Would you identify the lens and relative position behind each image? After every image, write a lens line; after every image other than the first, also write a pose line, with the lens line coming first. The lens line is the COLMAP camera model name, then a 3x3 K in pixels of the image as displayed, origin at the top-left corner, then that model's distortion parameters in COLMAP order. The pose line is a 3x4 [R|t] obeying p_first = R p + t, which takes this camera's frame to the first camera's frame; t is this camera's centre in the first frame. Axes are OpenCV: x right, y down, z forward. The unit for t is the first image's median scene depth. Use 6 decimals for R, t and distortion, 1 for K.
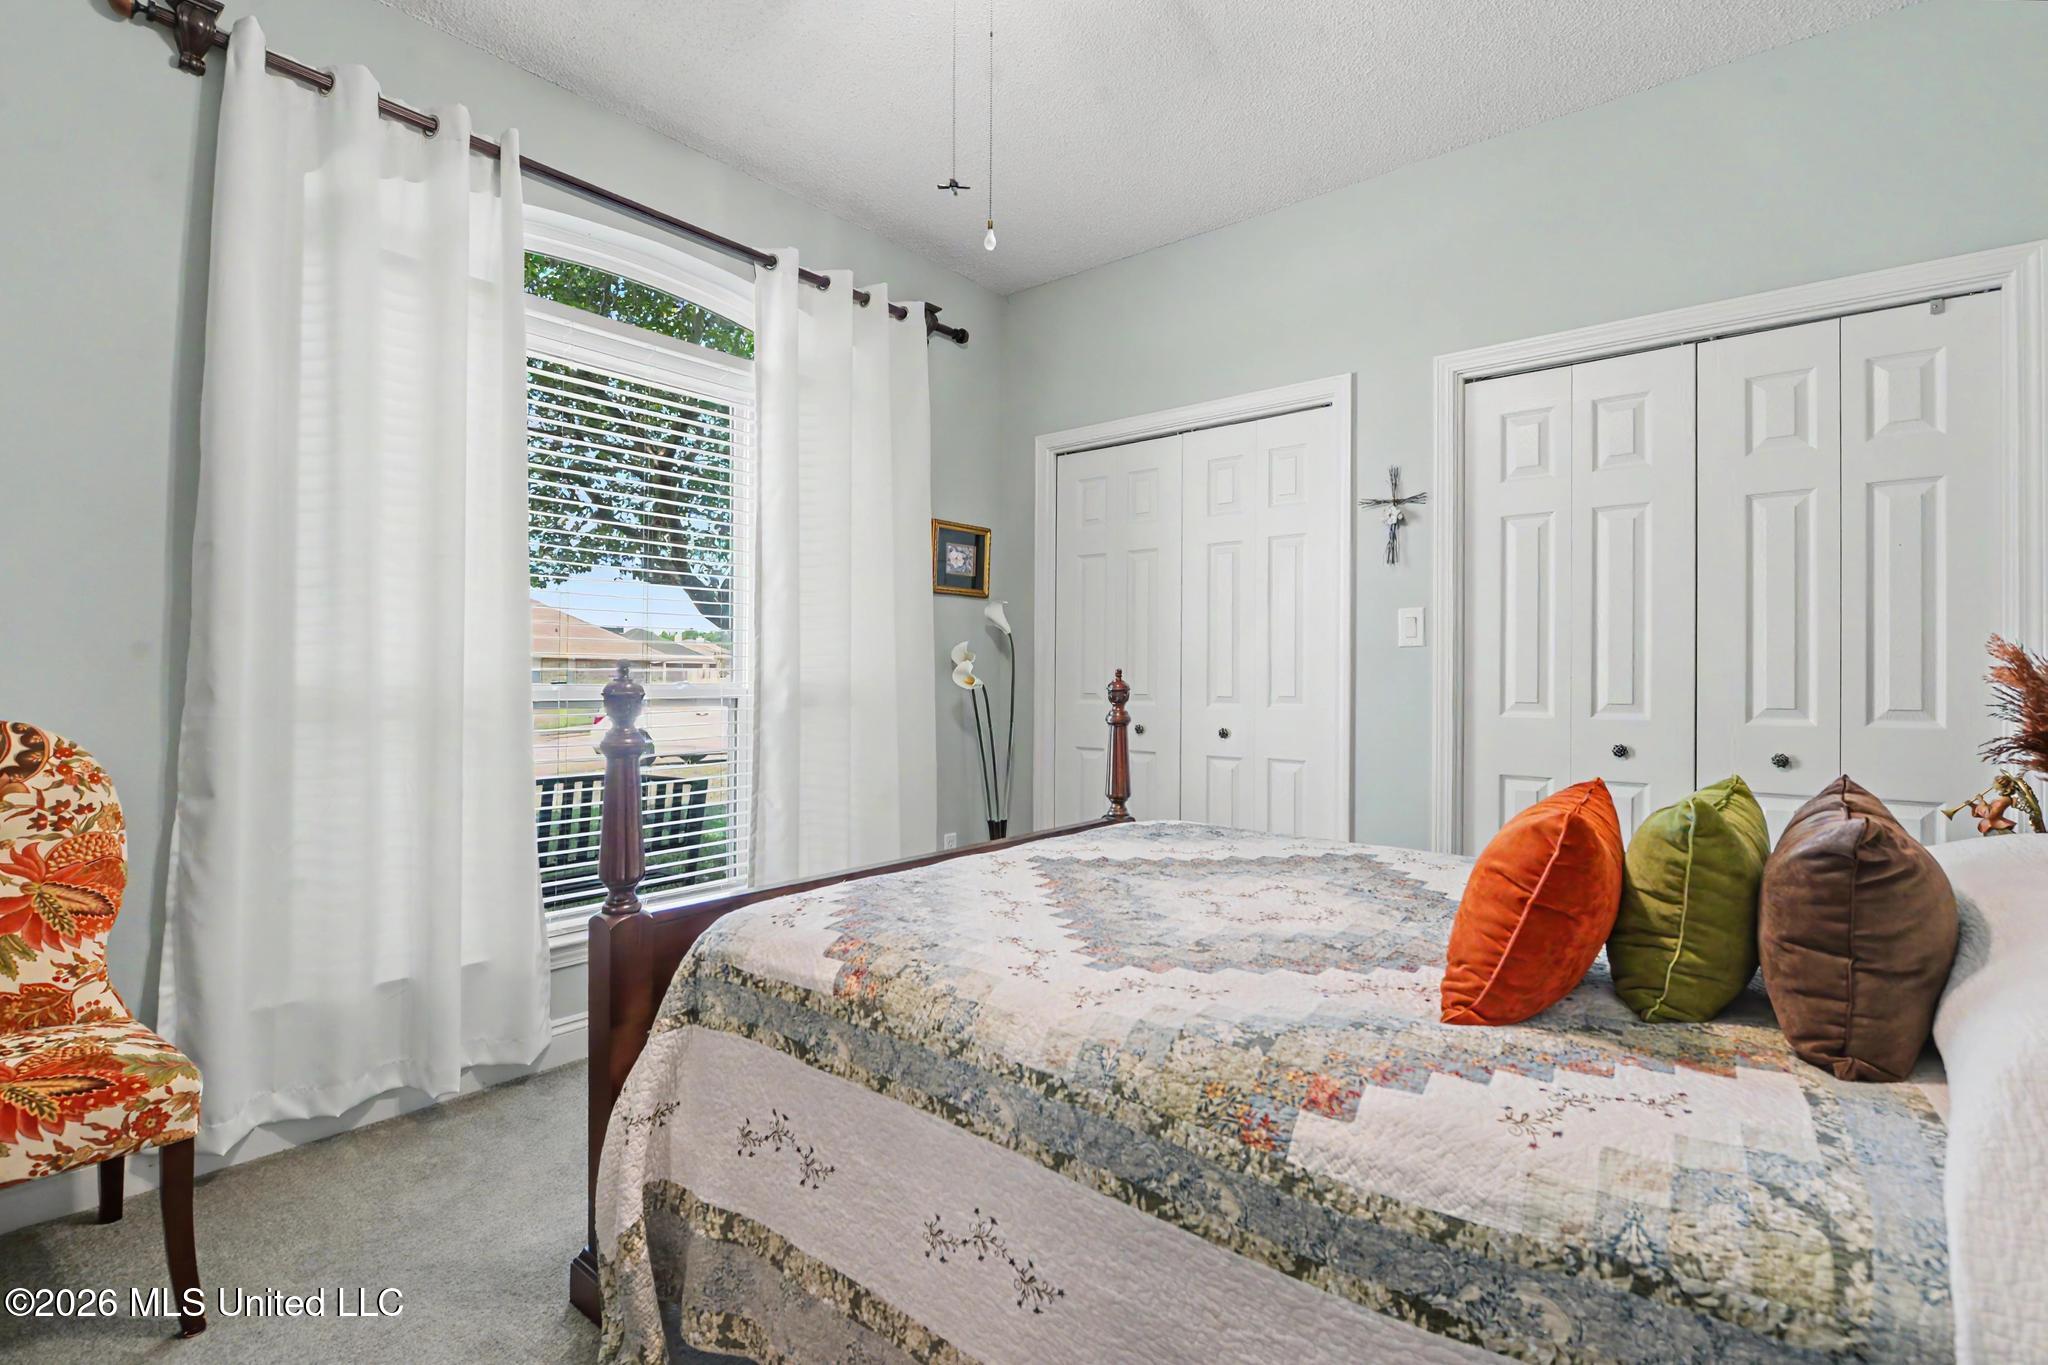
lens RADIAL K [[937.1, 0, 1024.0], [0, 937.1, 682.5], [0, 0, 1]] dist [-0.014726, -0.000445]
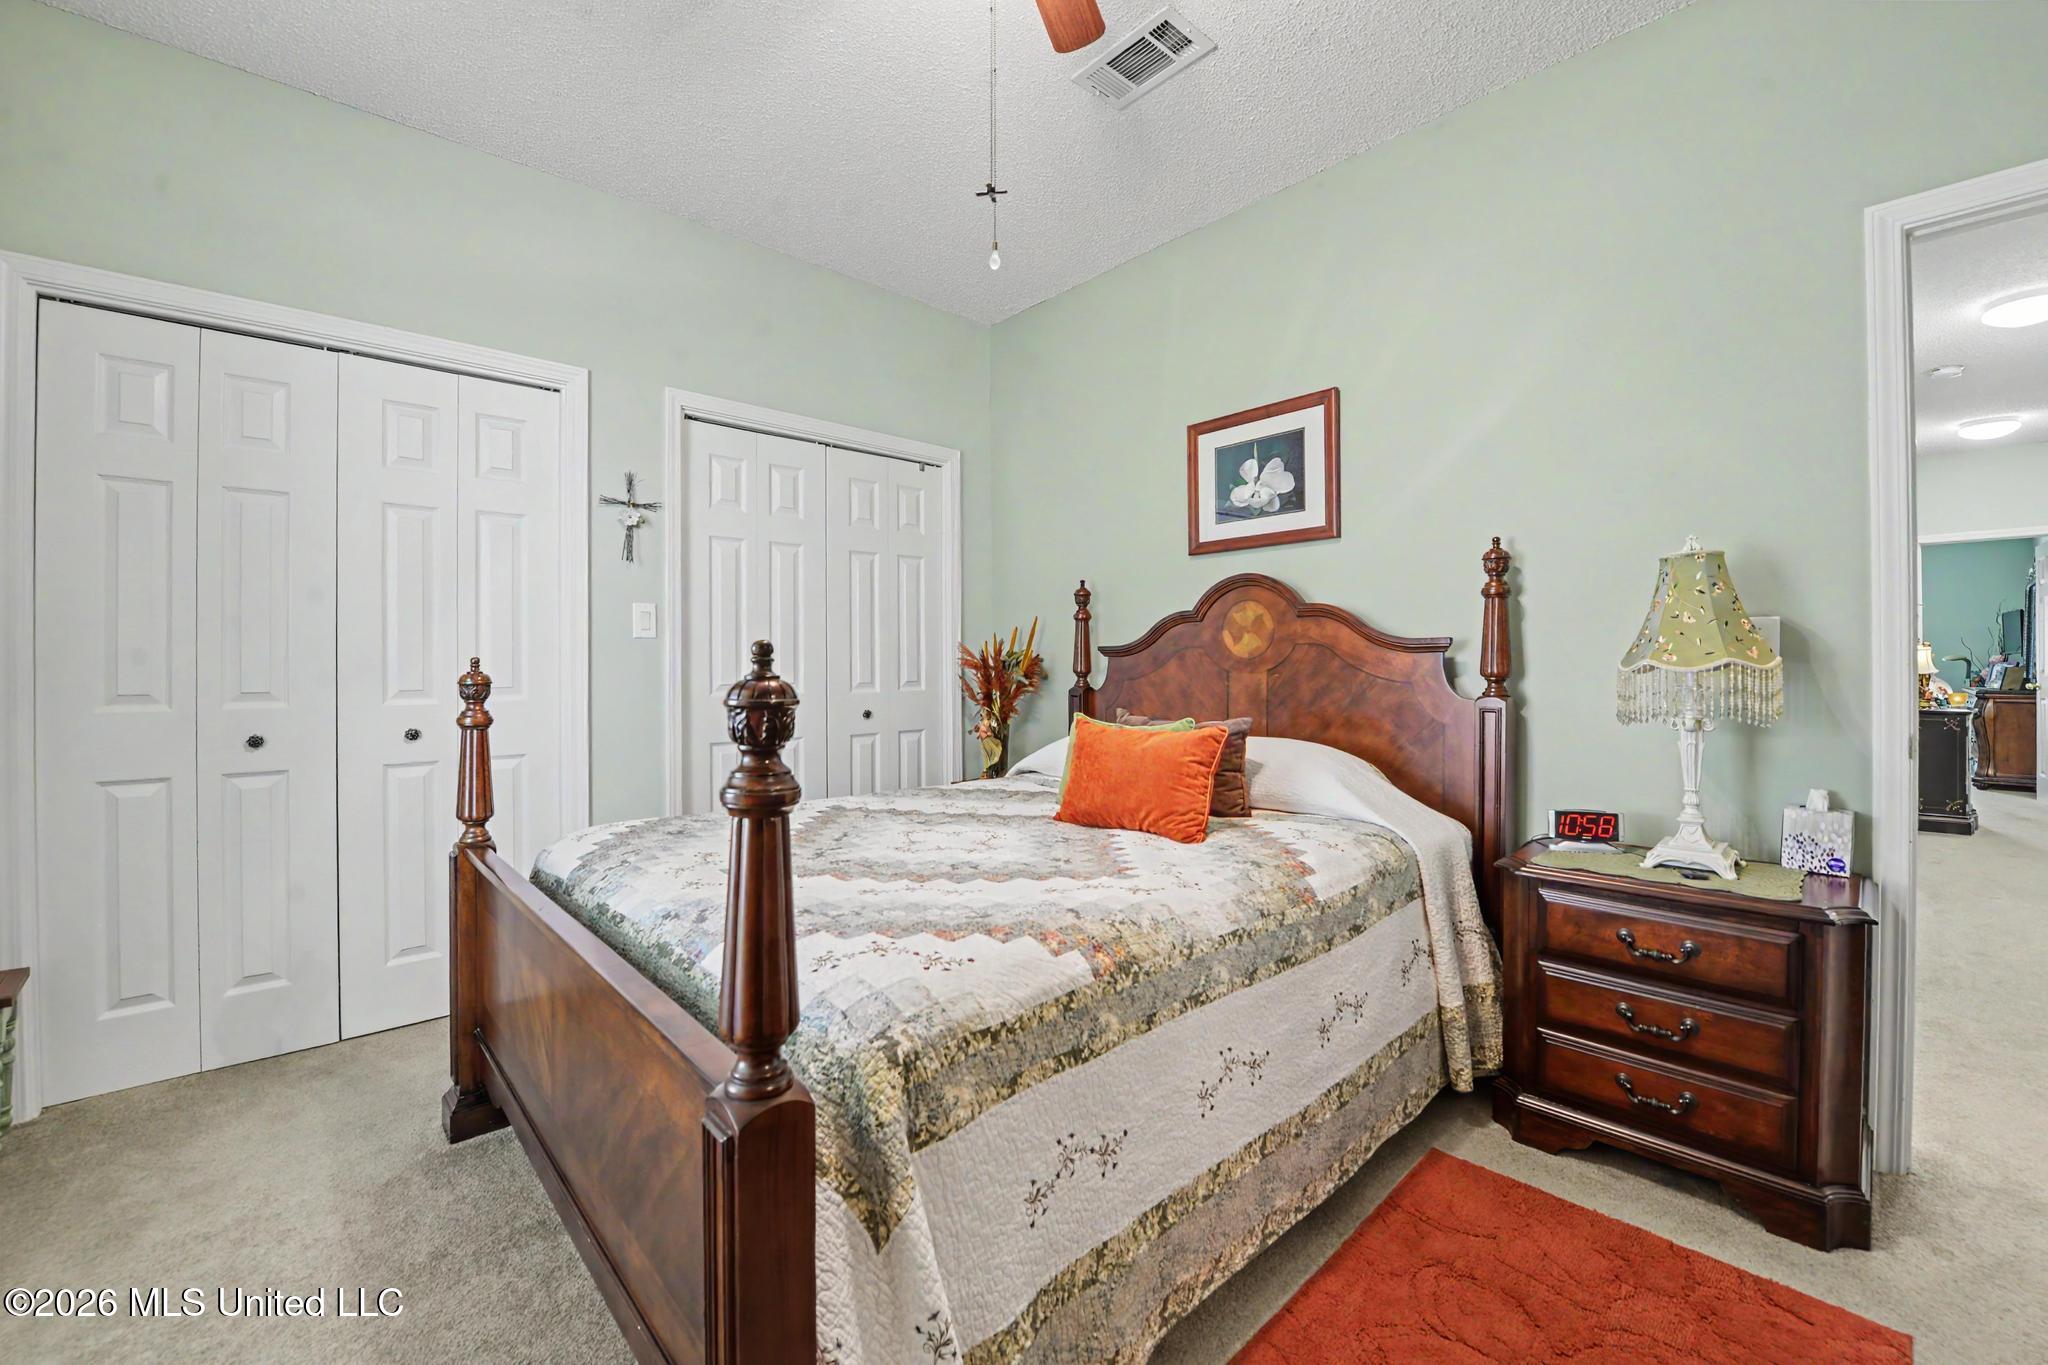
lens RADIAL K [[820.8, 0, 1025.4], [0, 820.8, 667.2], [0, 0, 1]] dist [-0.030921, 0.000004]
pose [[0.149391, -0.004990, 0.988766, -0.971472], [0.009662, 0.999947, 0.003587, -0.006988], [-0.988731, 0.009017, 0.149431, 0.837760]]
